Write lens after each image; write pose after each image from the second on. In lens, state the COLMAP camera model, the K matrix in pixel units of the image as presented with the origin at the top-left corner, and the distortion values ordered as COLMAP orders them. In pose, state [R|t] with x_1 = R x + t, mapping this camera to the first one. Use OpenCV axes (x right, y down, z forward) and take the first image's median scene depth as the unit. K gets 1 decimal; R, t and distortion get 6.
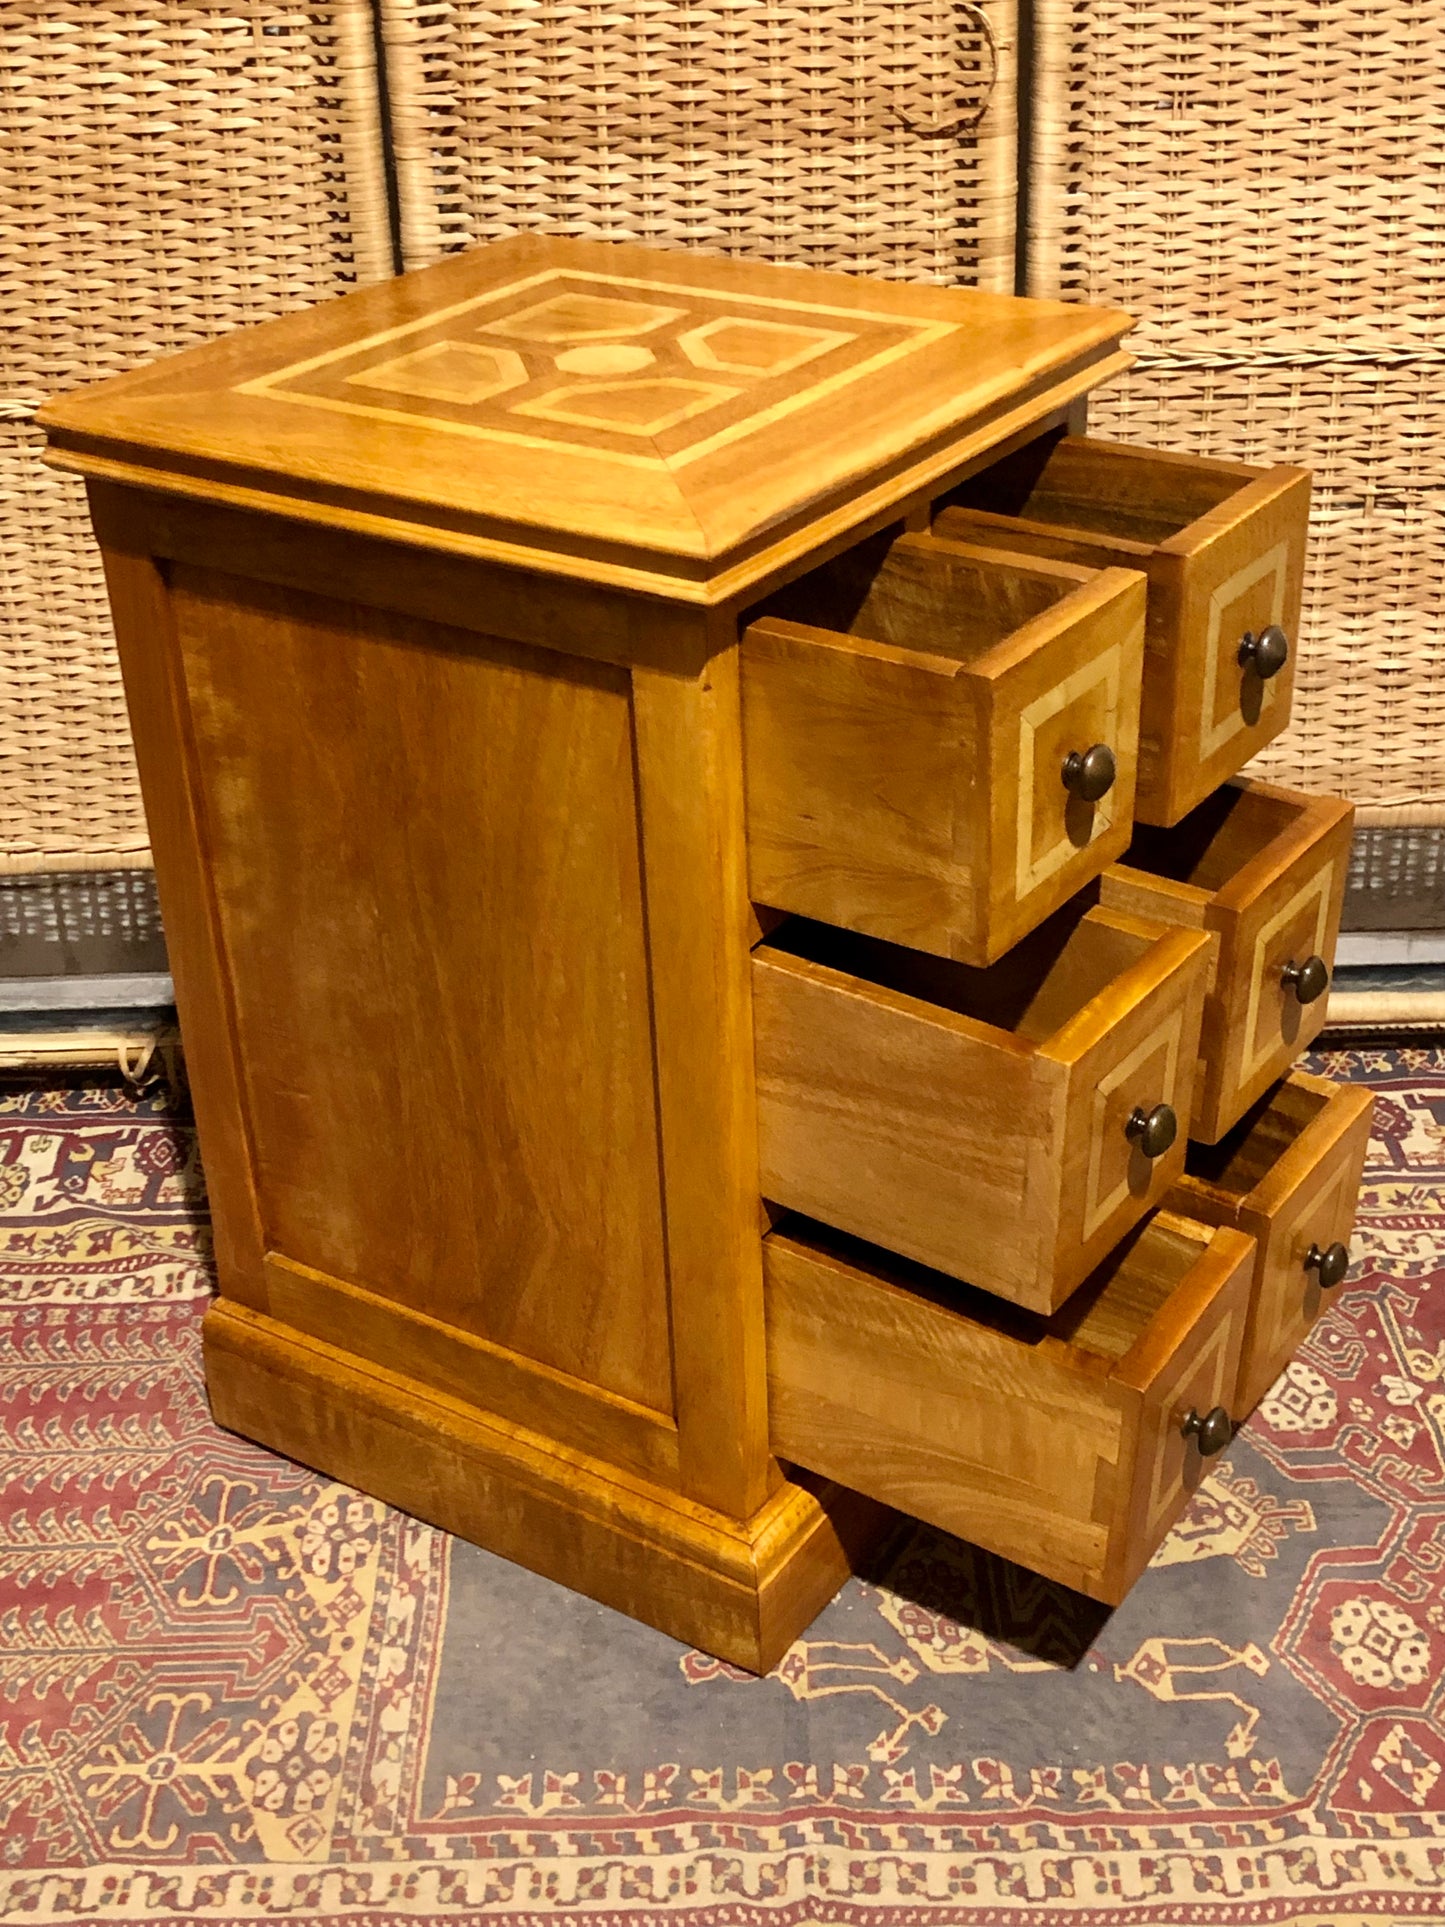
lens RADIAL K [[2541.3, 0, 733.8], [0, 2541.3, 932.2], [0, 0, 1]] dist [0.004359, 0.000000]
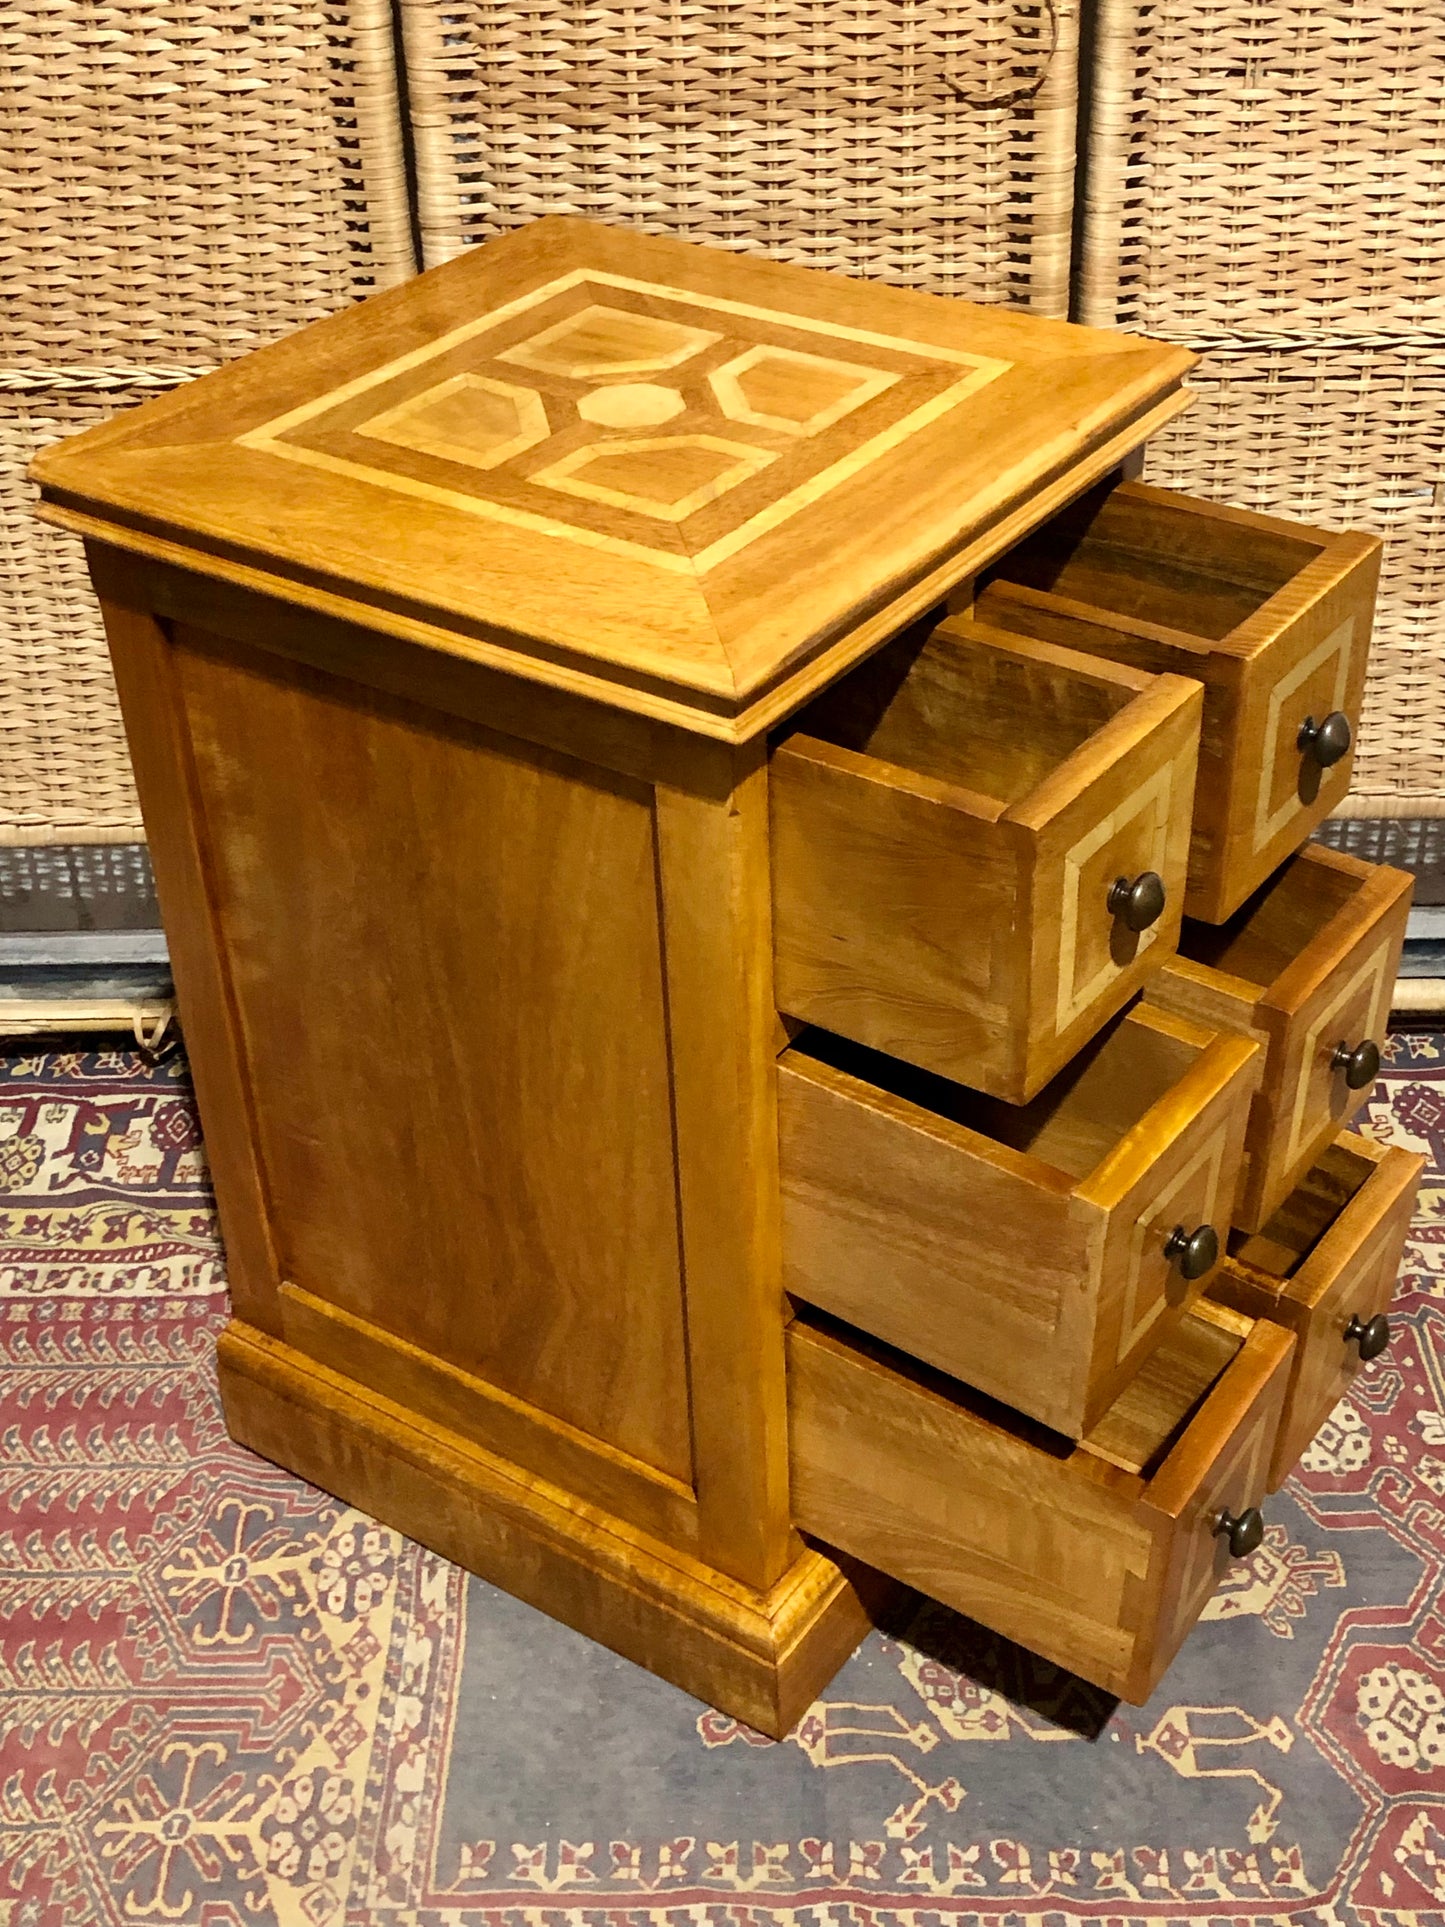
lens RADIAL K [[2541.3, 0, 724.9], [0, 2541.3, 936.4], [0, 0, 1]] dist [0.004359, 0.000000]
pose [[0.999780, 0.013451, -0.016086, 0.001298], [-0.011783, 0.994954, 0.099636, -0.100643], [0.017345, -0.099425, 0.994894, 0.038482]]
